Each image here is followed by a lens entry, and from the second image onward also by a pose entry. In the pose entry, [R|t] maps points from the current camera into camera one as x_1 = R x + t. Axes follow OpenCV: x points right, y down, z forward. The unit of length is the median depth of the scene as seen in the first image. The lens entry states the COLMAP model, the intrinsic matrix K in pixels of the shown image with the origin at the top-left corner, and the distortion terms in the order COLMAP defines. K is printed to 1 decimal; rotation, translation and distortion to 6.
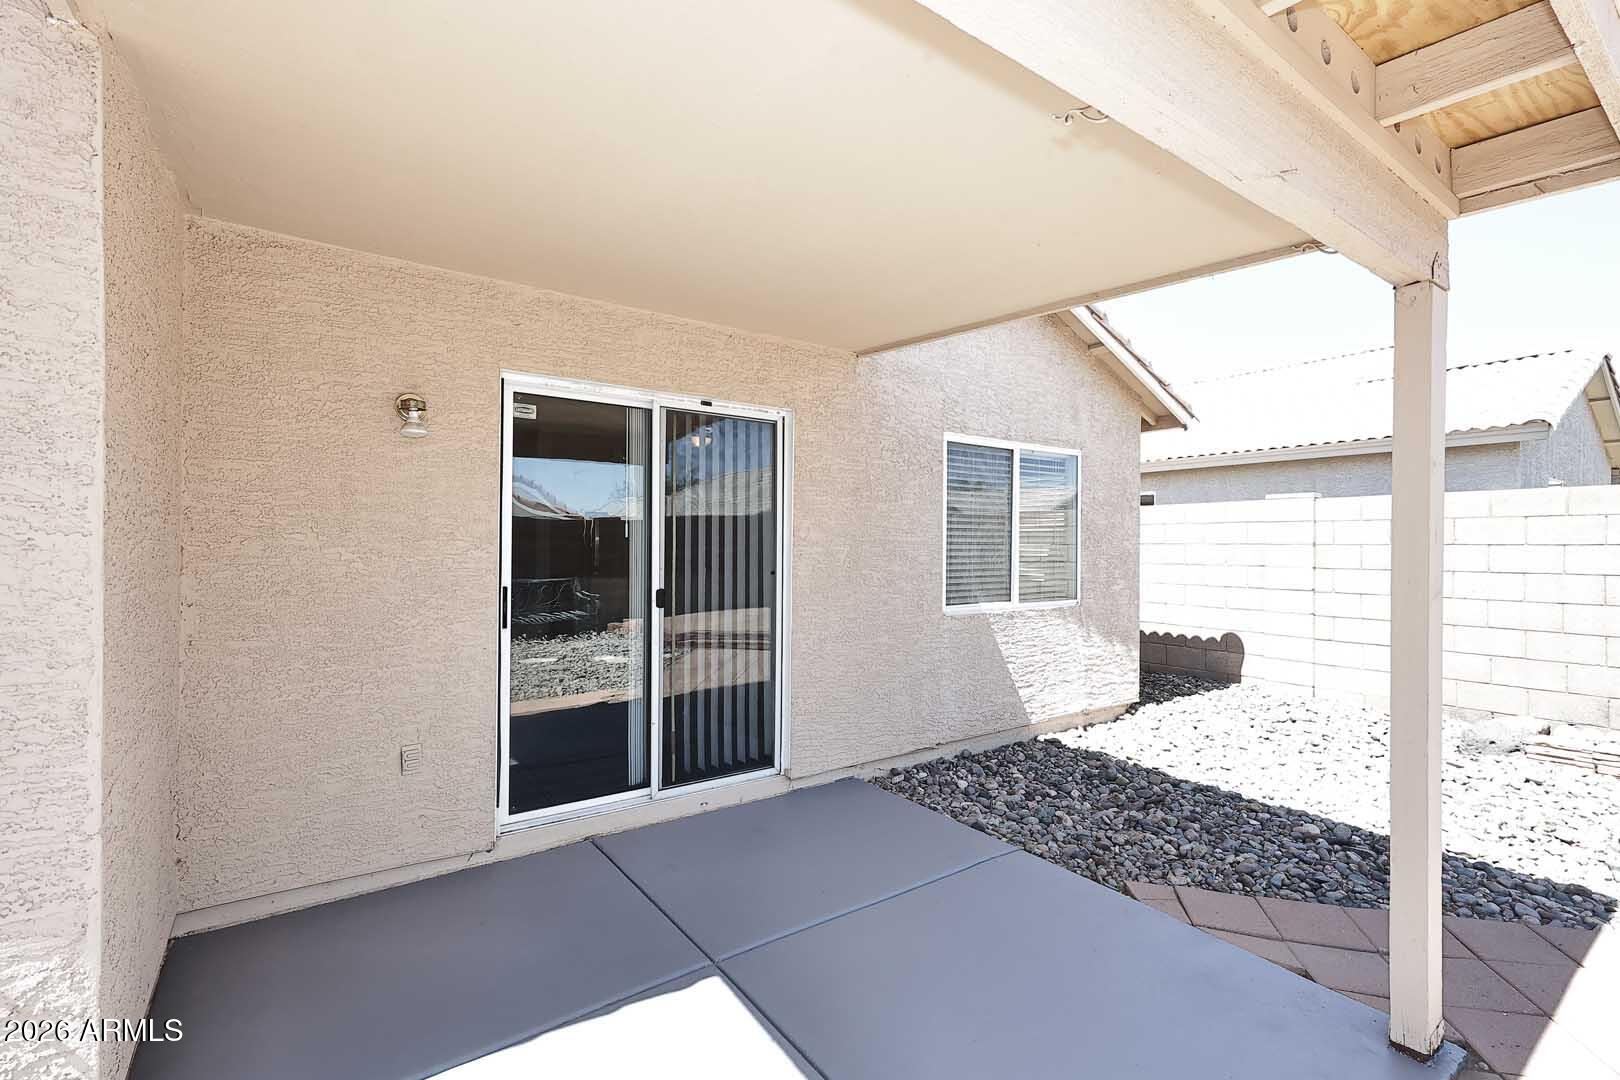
lens RADIAL K [[703.3, 0, 816.8], [0, 703.3, 545.1], [0, 0, 1]] dist [-0.000527, -0.000127]
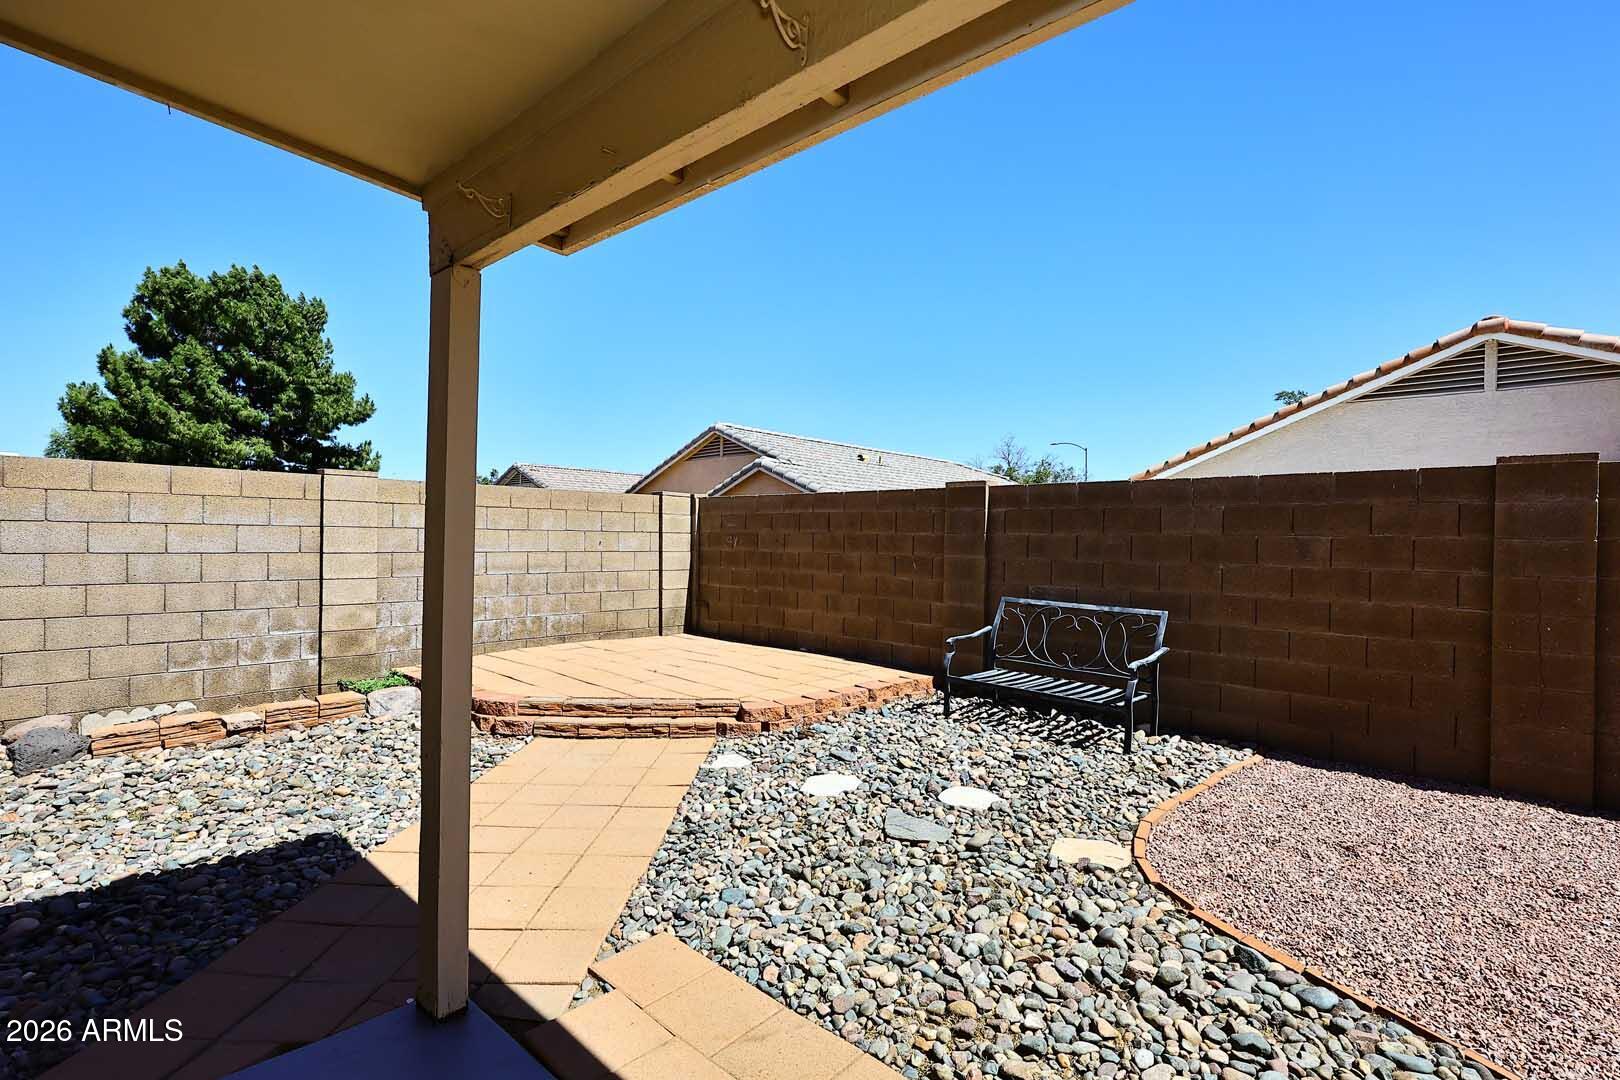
lens RADIAL K [[765.1, 0, 816.5], [0, 765.1, 549.9], [0, 0, 1]] dist [-0.005602, 0.000222]
pose [[-0.214383, -0.019004, 0.976565, -0.169121], [-0.017704, 0.999722, 0.015569, 0.005260], [-0.976589, -0.013952, -0.214659, 0.347377]]
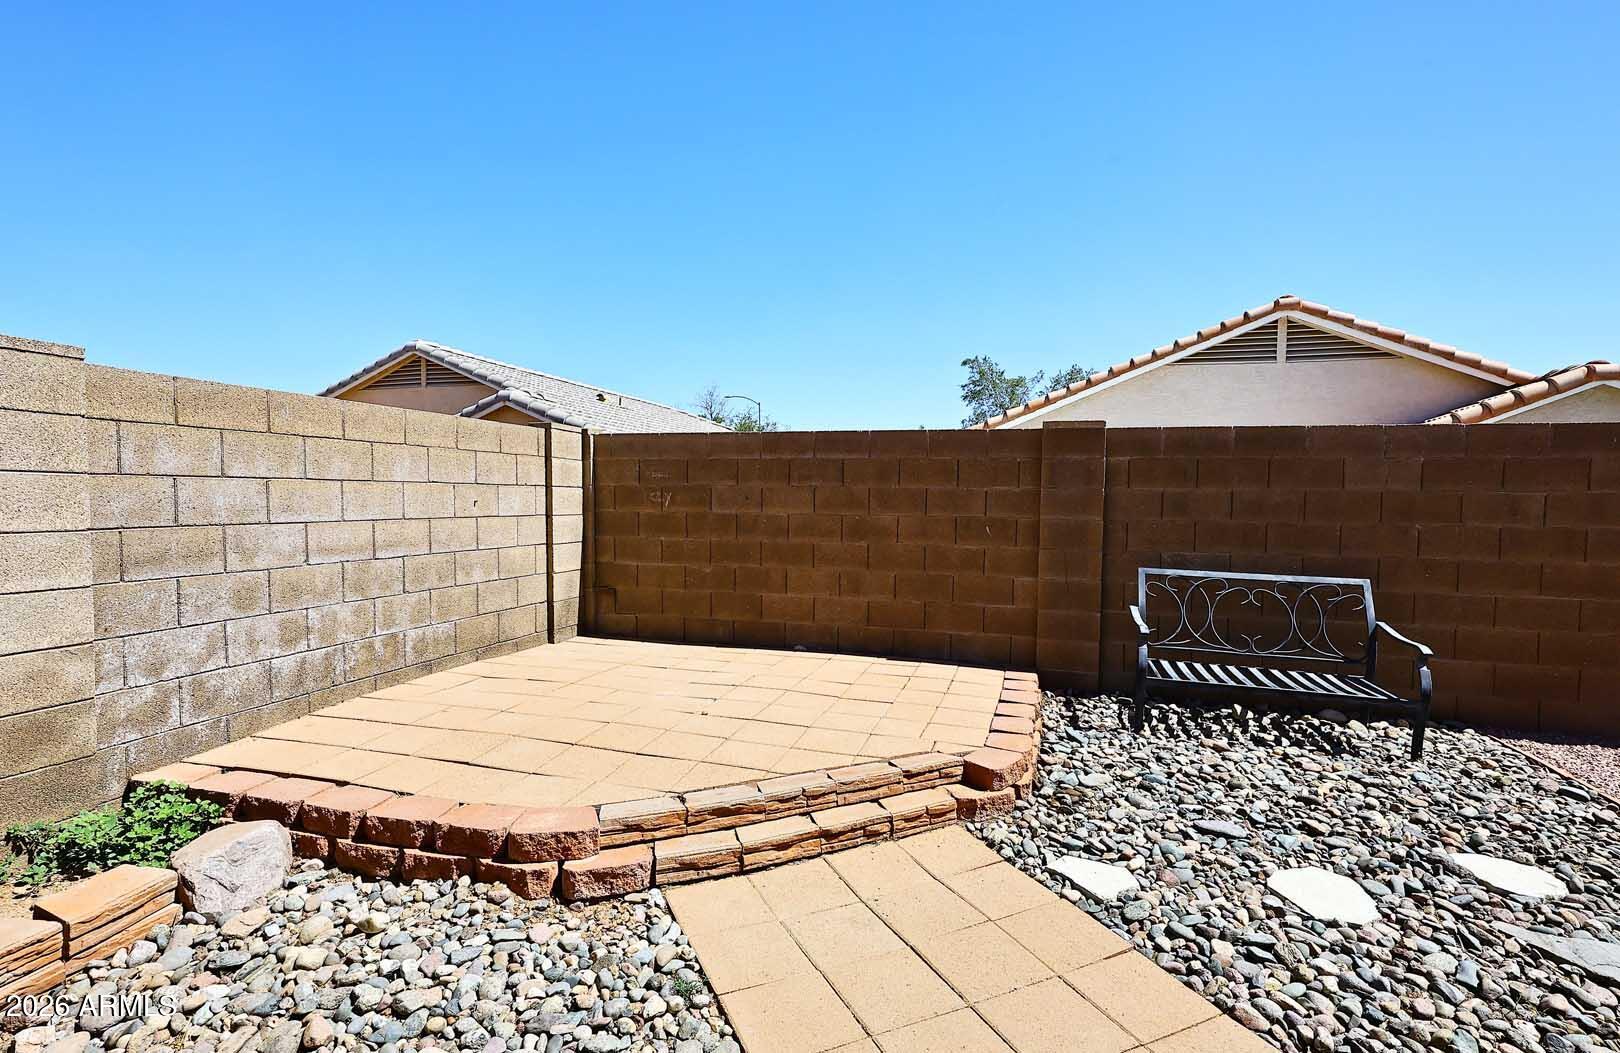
lens RADIAL K [[786.3, 0, 814.9], [0, 786.3, 537.1], [0, 0, 1]] dist [0.000867, 0.001224]
pose [[-0.626798, -0.047579, 0.777728, 0.600727], [-0.014921, 0.998684, 0.049071, 0.013175], [-0.779039, 0.019154, -0.626683, 0.845789]]
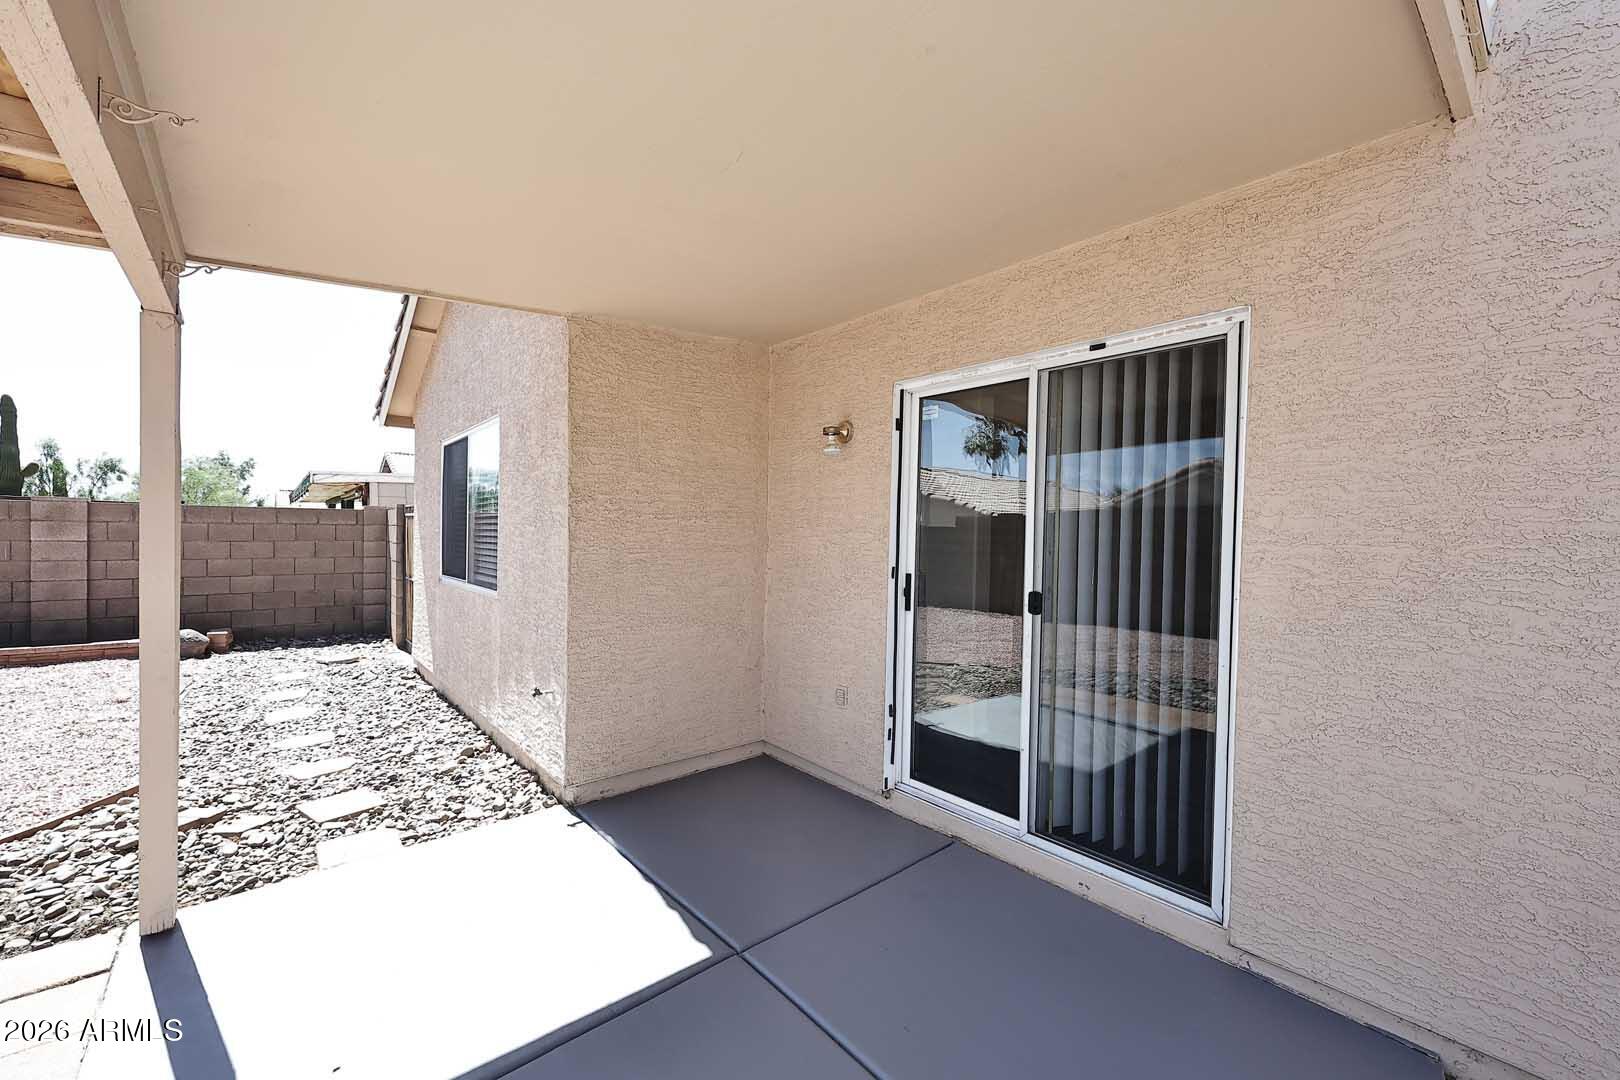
lens RADIAL K [[652.8, 0, 804.0], [0, 652.8, 537.9], [0, 0, 1]] dist [0.001478, 0.000776]
pose [[0.083788, 0.009765, -0.996436, 0.483931], [-0.010181, 0.999908, 0.008943, -0.004448], [0.996432, 0.009396, 0.083880, 0.618409]]
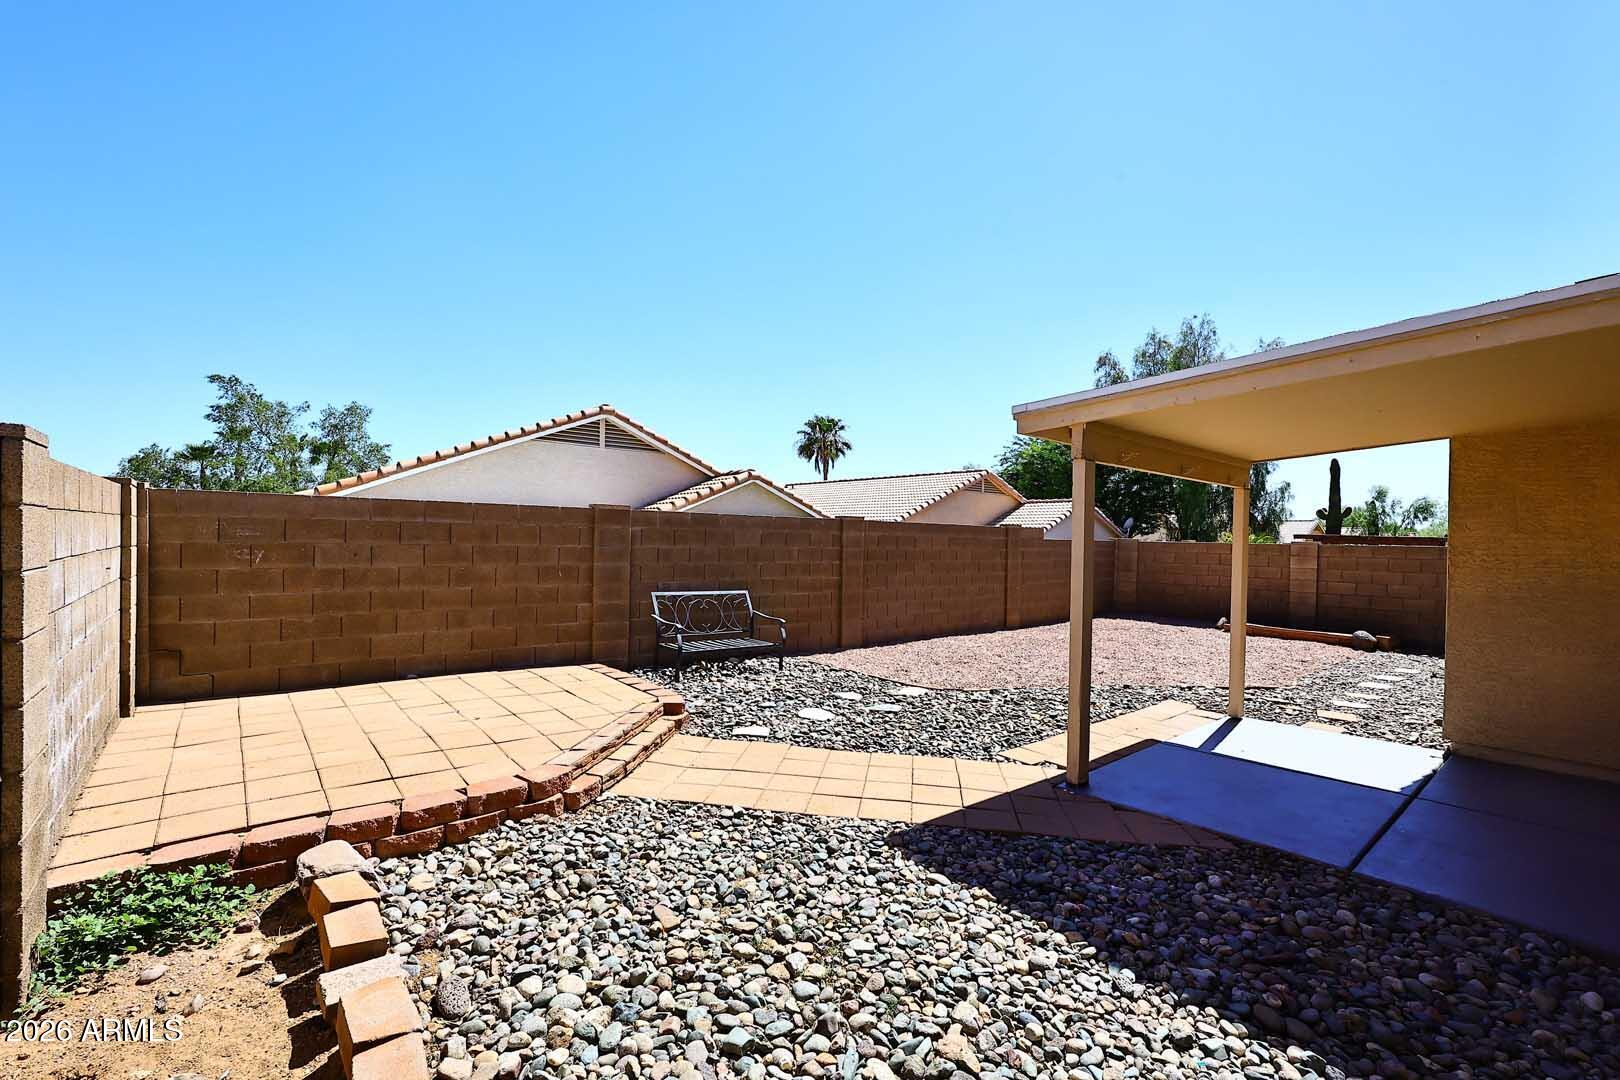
lens RADIAL K [[699.5, 0, 810.5], [0, 699.5, 542.8], [0, 0, 1]] dist [0.004751, 0.000464]
pose [[-0.996415, -0.021678, -0.081779, 0.977917], [-0.022299, 0.999729, 0.006684, -0.043195], [0.081612, 0.008484, -0.996628, 1.613521]]
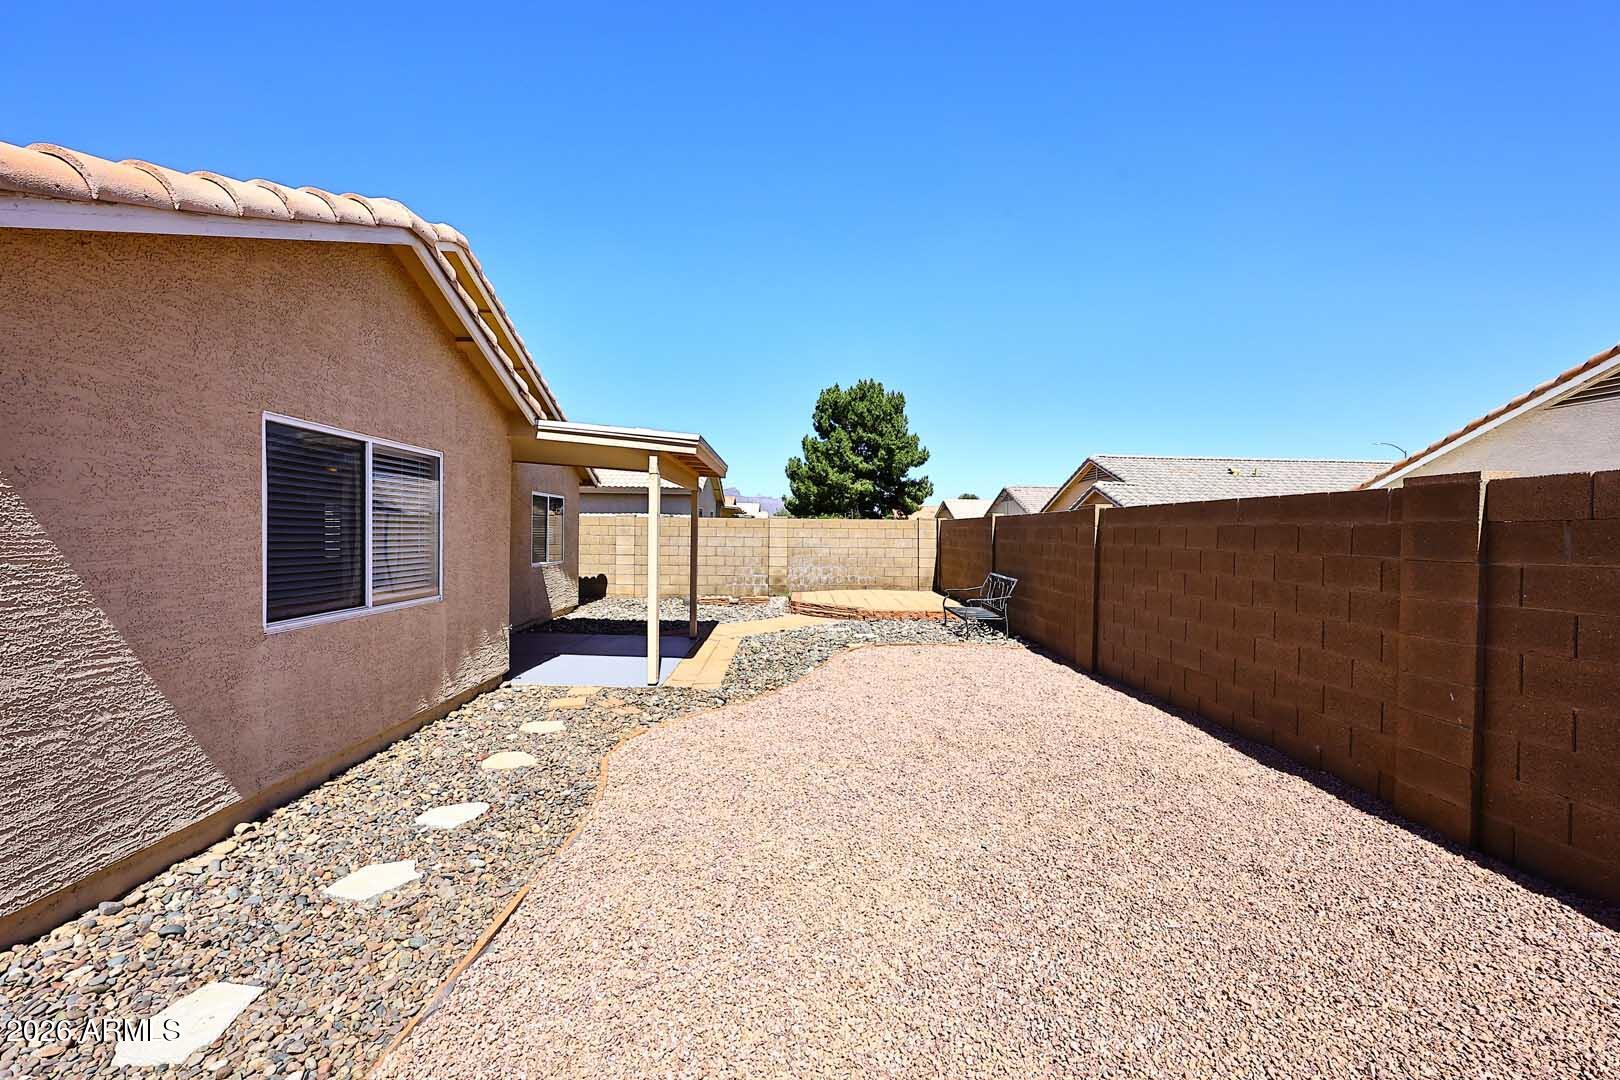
lens RADIAL K [[652.8, 0, 810.1], [0, 652.8, 532.1], [0, 0, 1]] dist [0.001478, 0.000776]
pose [[0.550752, 0.002839, 0.834664, -1.359800], [-0.012092, 0.999916, 0.004578, -0.049441], [-0.834582, -0.012614, 0.550740, -1.206644]]
